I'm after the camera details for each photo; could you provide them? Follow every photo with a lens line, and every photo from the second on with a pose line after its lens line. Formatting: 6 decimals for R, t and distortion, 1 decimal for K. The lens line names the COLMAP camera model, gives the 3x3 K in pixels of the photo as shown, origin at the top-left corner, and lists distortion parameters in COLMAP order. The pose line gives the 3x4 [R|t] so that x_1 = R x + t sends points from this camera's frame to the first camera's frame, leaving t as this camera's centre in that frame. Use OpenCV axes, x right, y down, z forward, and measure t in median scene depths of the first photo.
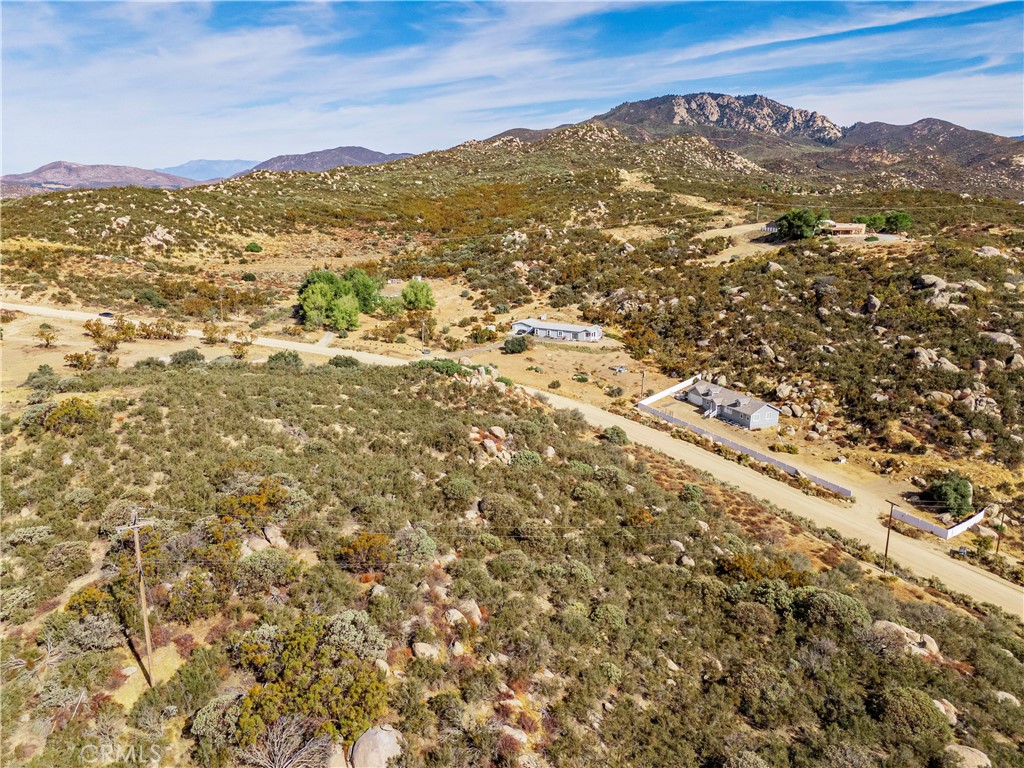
lens RADIAL K [[752.0, 0, 512.0], [0, 752.0, 384.0], [0, 0, 1]] dist [0.080221, -0.081464]
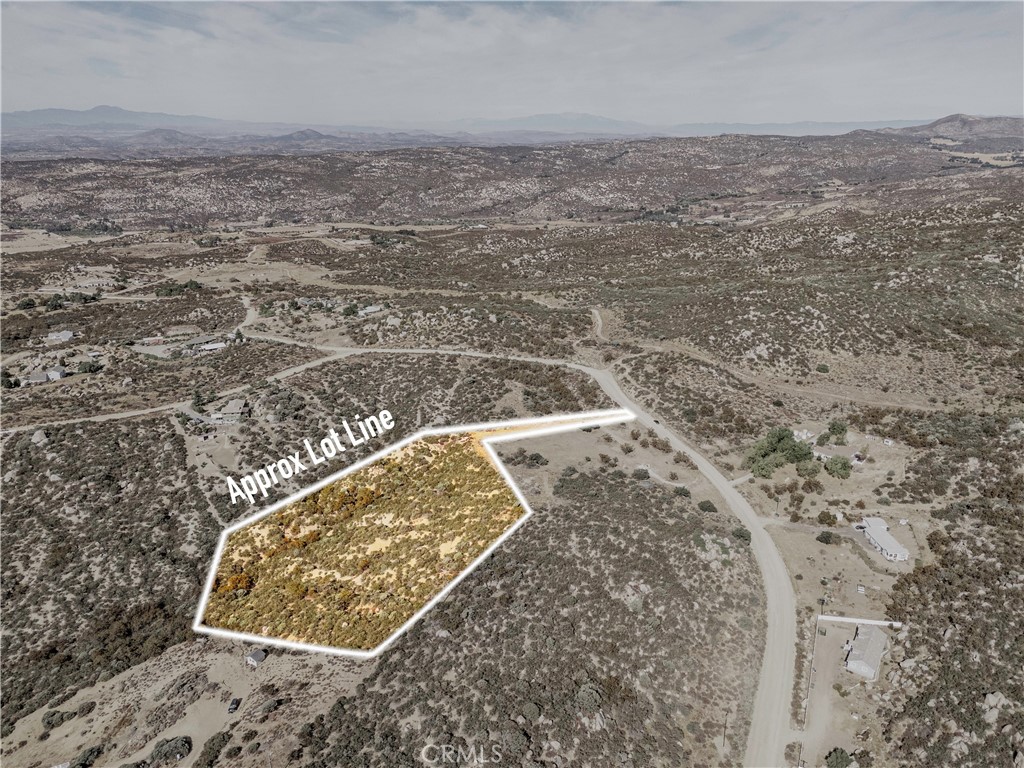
lens RADIAL K [[752.0, 0, 512.0], [0, 752.0, 384.0], [0, 0, 1]] dist [0.080221, -0.081464]
pose [[0.507212, 0.290926, -0.811233, 0.747133], [-0.225316, 0.953325, 0.201008, -0.457458], [0.831847, 0.080830, 0.549088, -0.325182]]
